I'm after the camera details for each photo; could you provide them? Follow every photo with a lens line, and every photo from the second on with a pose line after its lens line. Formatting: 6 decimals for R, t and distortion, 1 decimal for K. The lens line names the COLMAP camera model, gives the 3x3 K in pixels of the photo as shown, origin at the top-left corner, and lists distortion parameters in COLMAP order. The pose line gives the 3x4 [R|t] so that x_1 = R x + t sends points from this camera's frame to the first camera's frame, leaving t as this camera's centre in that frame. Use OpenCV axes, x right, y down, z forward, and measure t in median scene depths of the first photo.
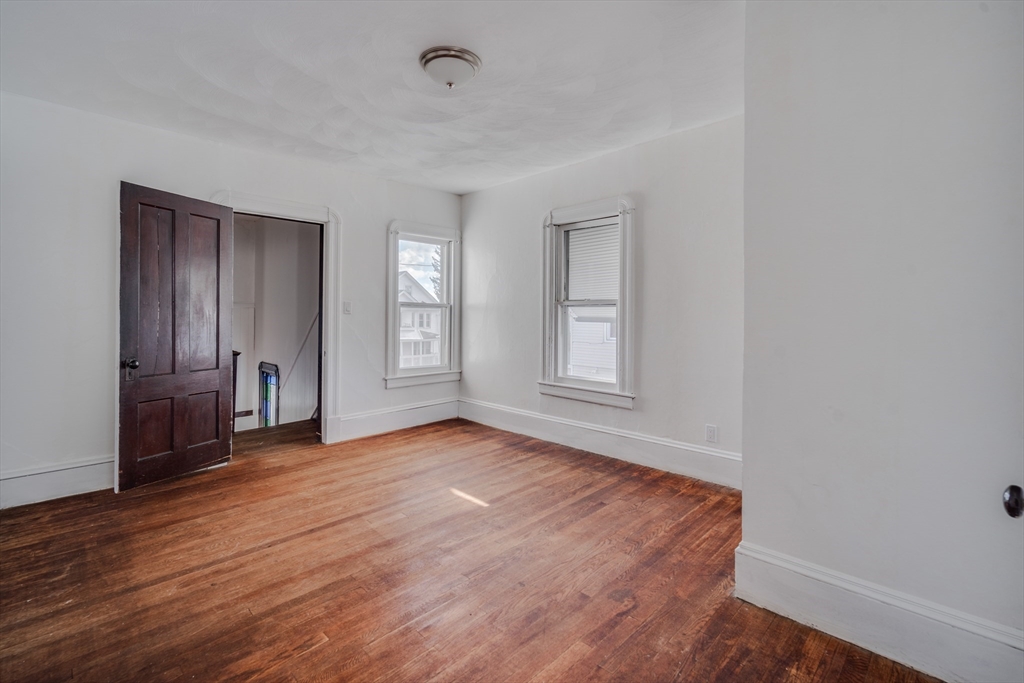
lens RADIAL K [[452.6, 0, 509.7], [0, 452.6, 326.2], [0, 0, 1]] dist [-0.000673, -0.000704]
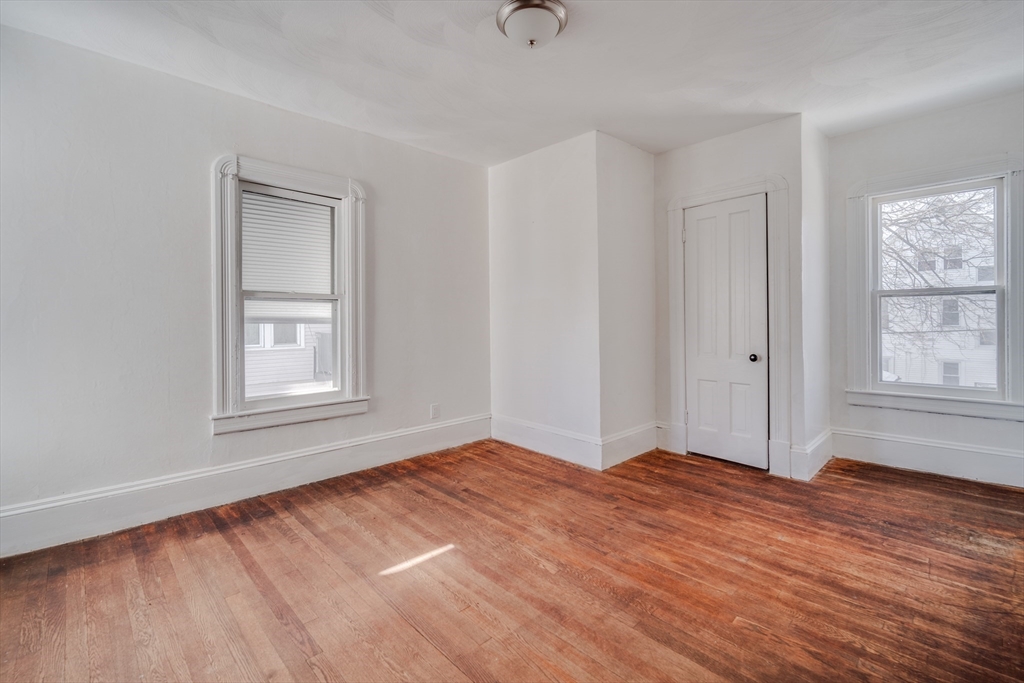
lens RADIAL K [[452.6, 0, 509.7], [0, 452.6, 326.2], [0, 0, 1]] dist [-0.000673, -0.000704]
pose [[0.027359, -0.023406, 0.999352, -0.812552], [0.025811, 0.999409, 0.022700, -0.010997], [-0.999292, 0.025173, 0.027947, 0.830753]]
